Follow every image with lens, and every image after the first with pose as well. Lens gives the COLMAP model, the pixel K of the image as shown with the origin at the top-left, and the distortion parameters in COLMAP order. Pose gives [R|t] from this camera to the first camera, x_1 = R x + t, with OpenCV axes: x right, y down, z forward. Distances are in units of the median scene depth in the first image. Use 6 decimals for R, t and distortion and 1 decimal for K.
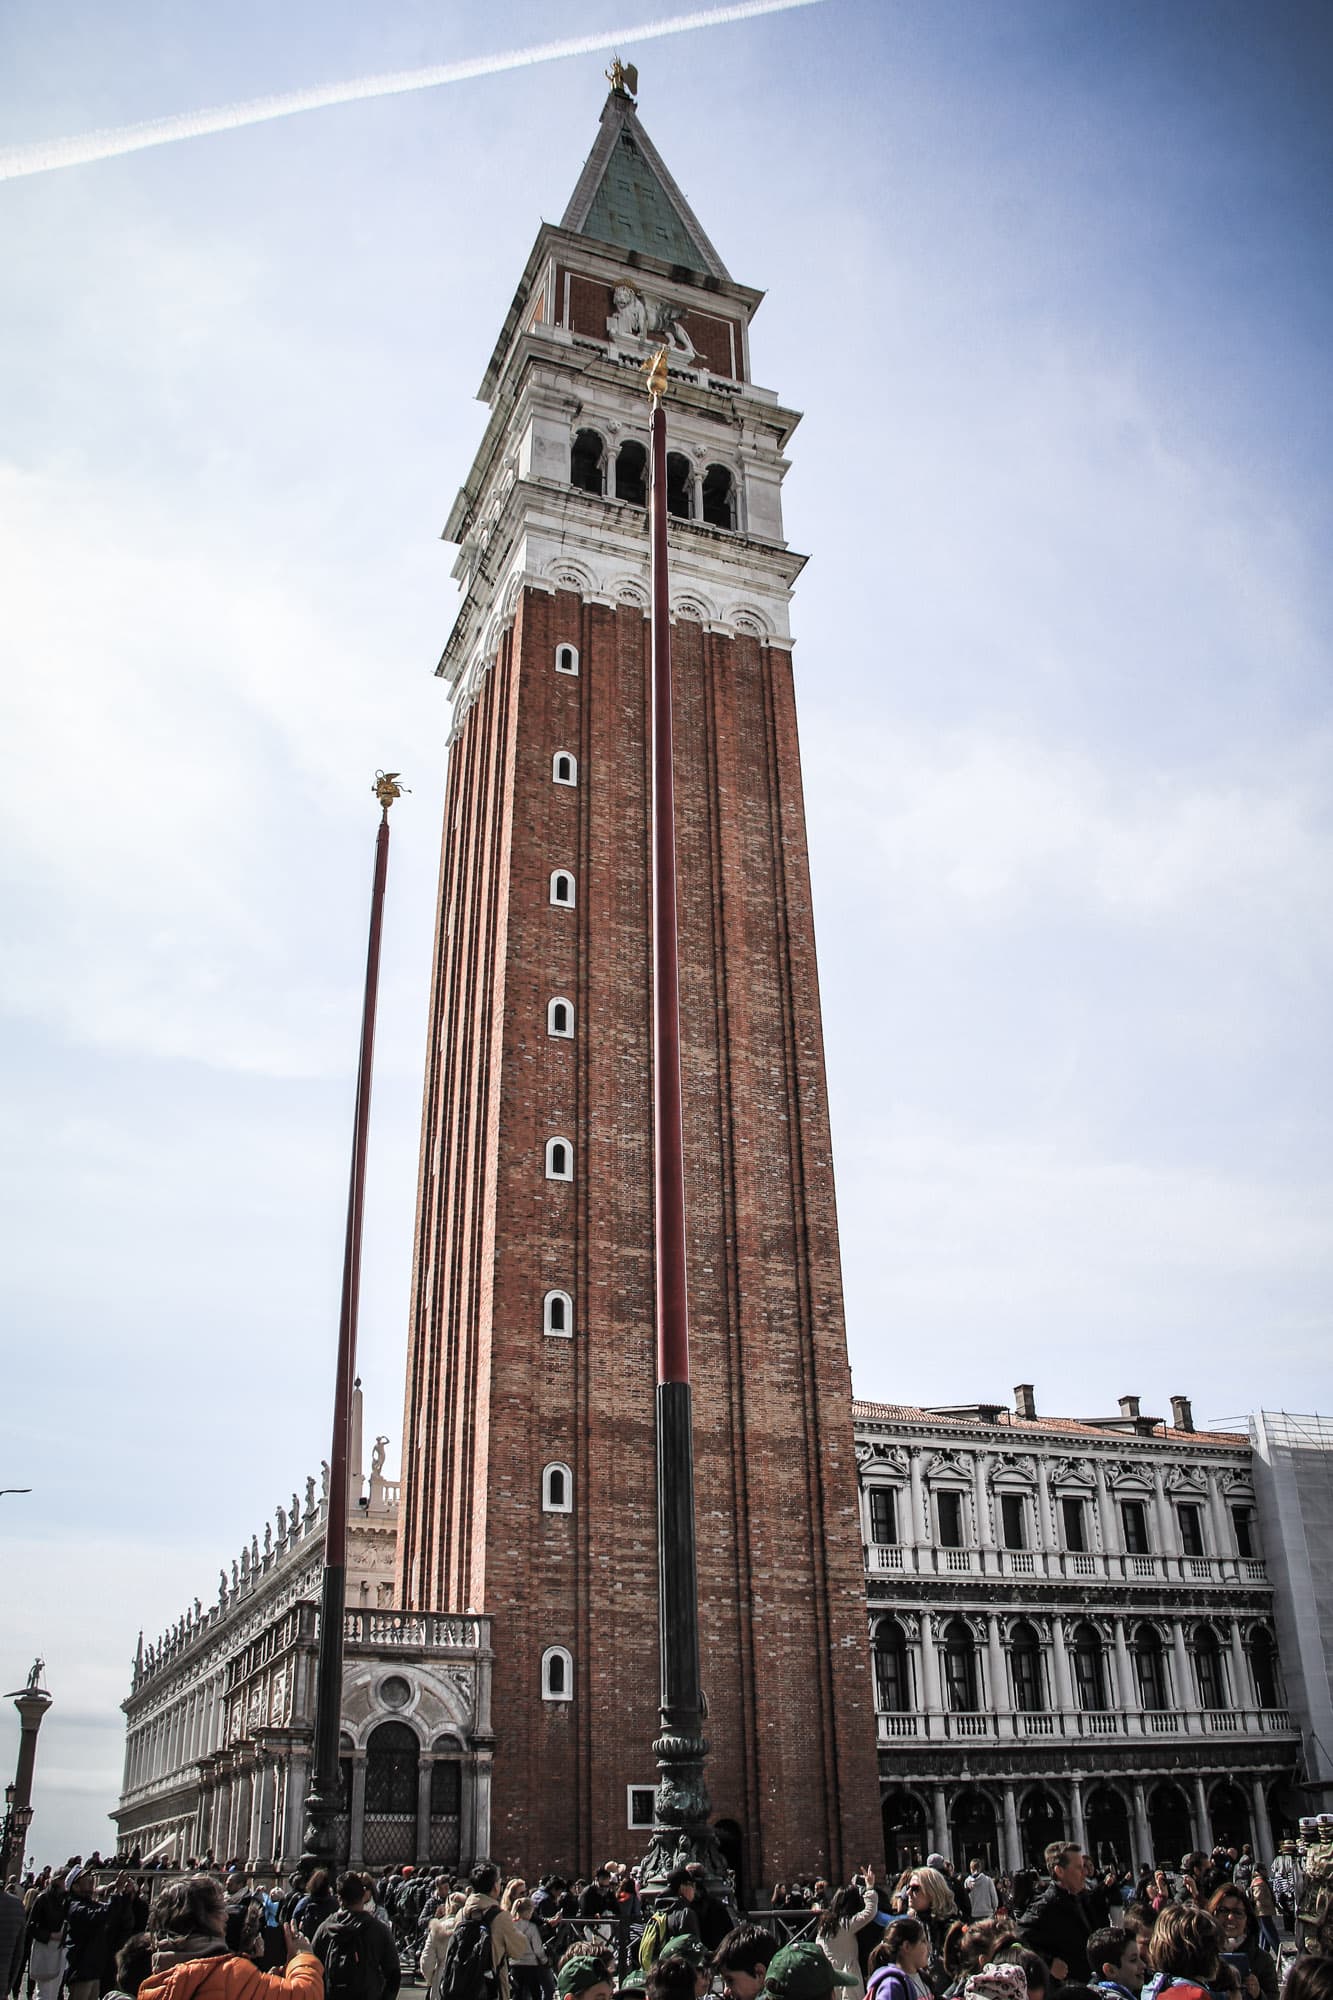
lens RADIAL K [[1650.0, 0, 713.9], [0, 1650.0, 992.1], [0, 0, 1]] dist [-0.219607, 0.222267]
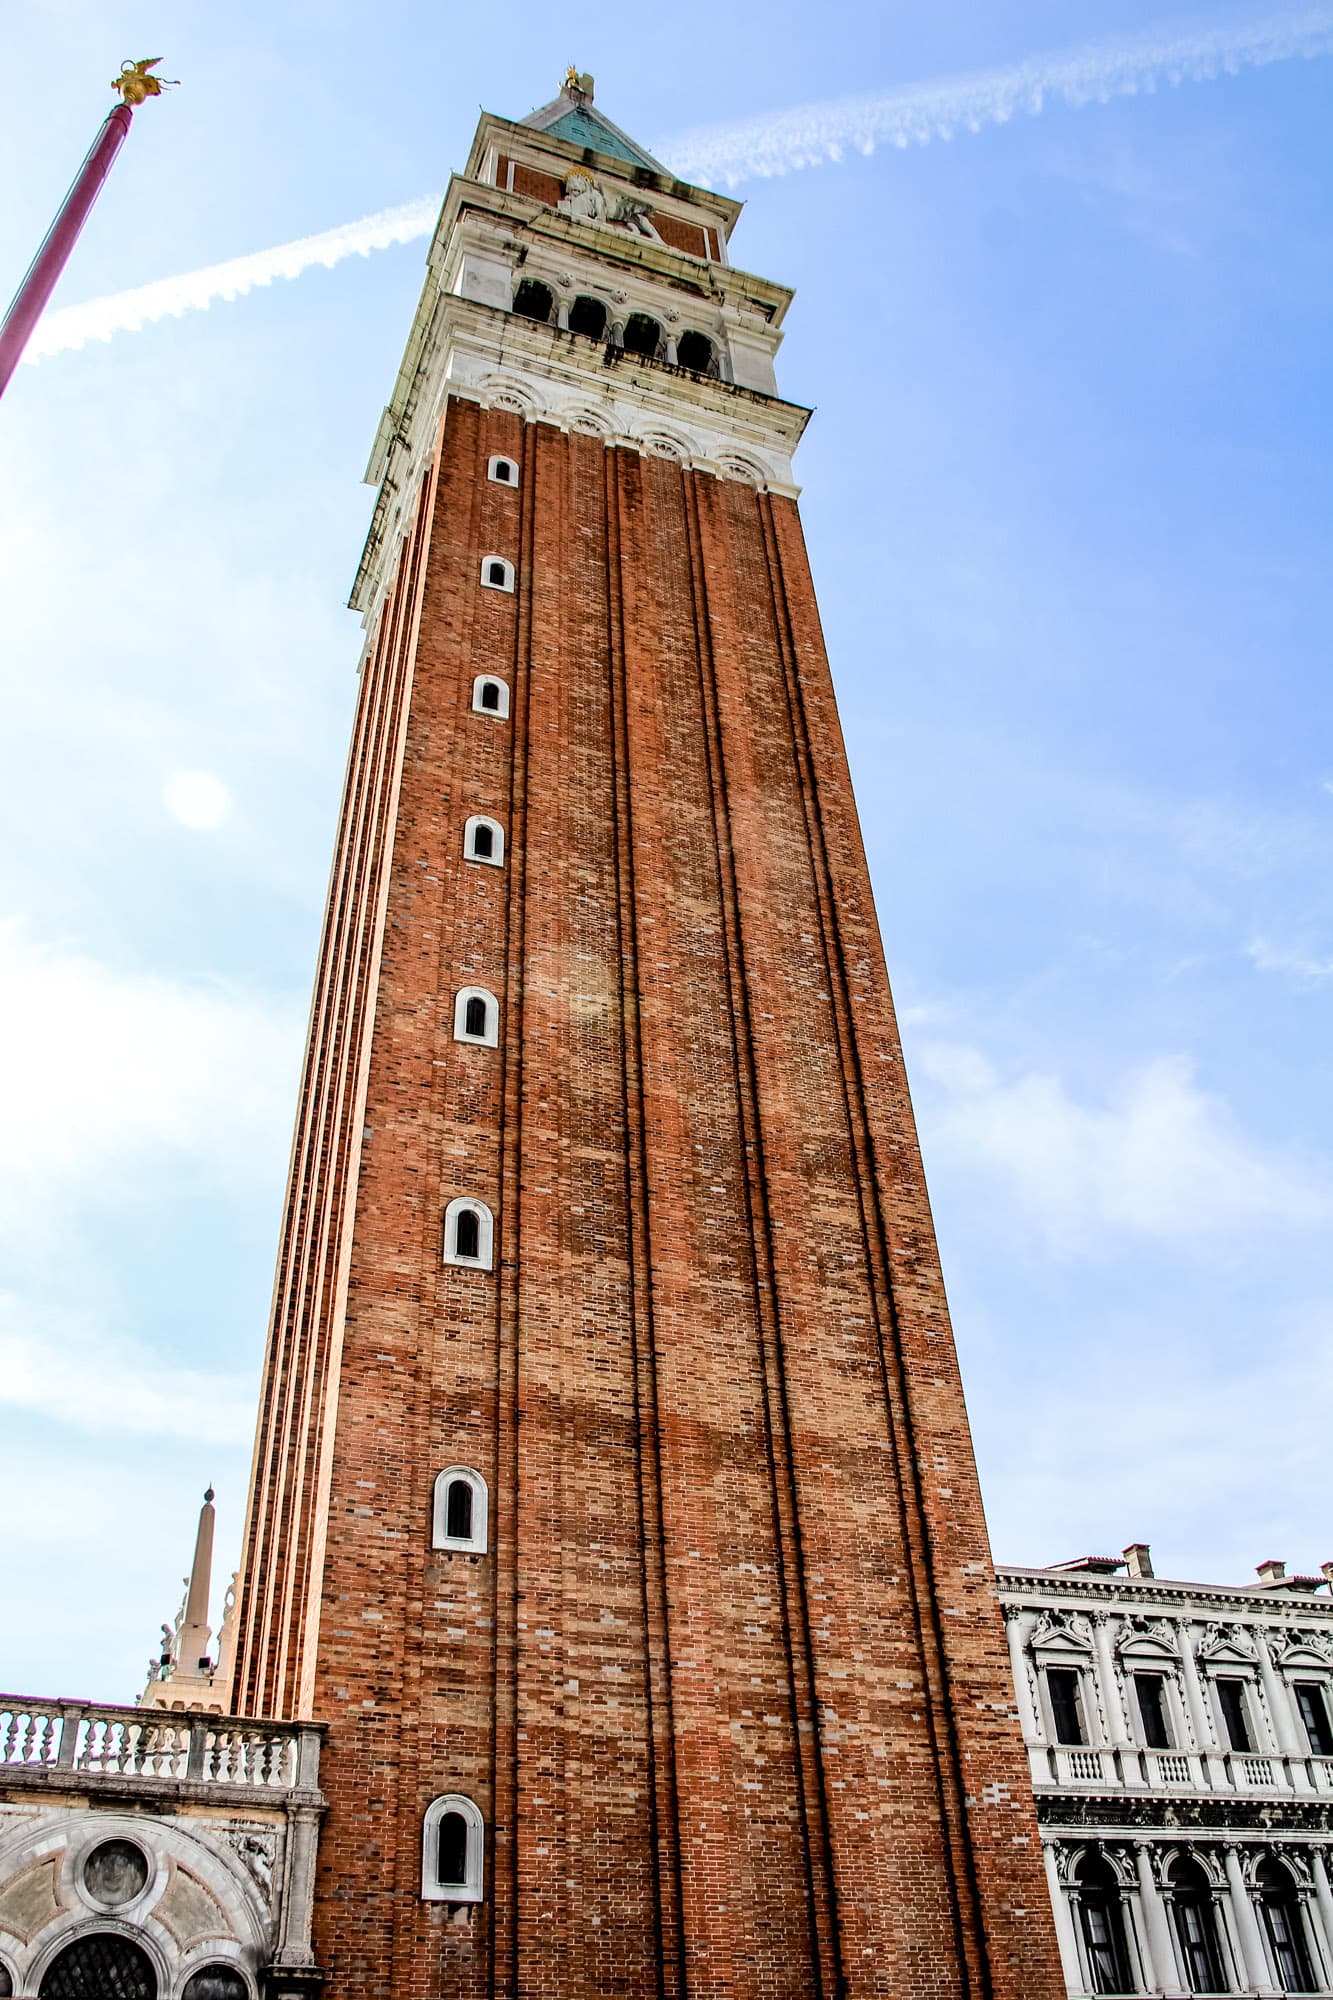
lens RADIAL K [[1676.9, 0, 697.2], [0, 1676.9, 951.3], [0, 0, 1]] dist [-0.205486, 0.142571]
pose [[0.999558, -0.029691, 0.001326, -0.009477], [0.029348, 0.978988, -0.201797, 0.203856], [0.004693, 0.201747, 0.979426, 0.358655]]
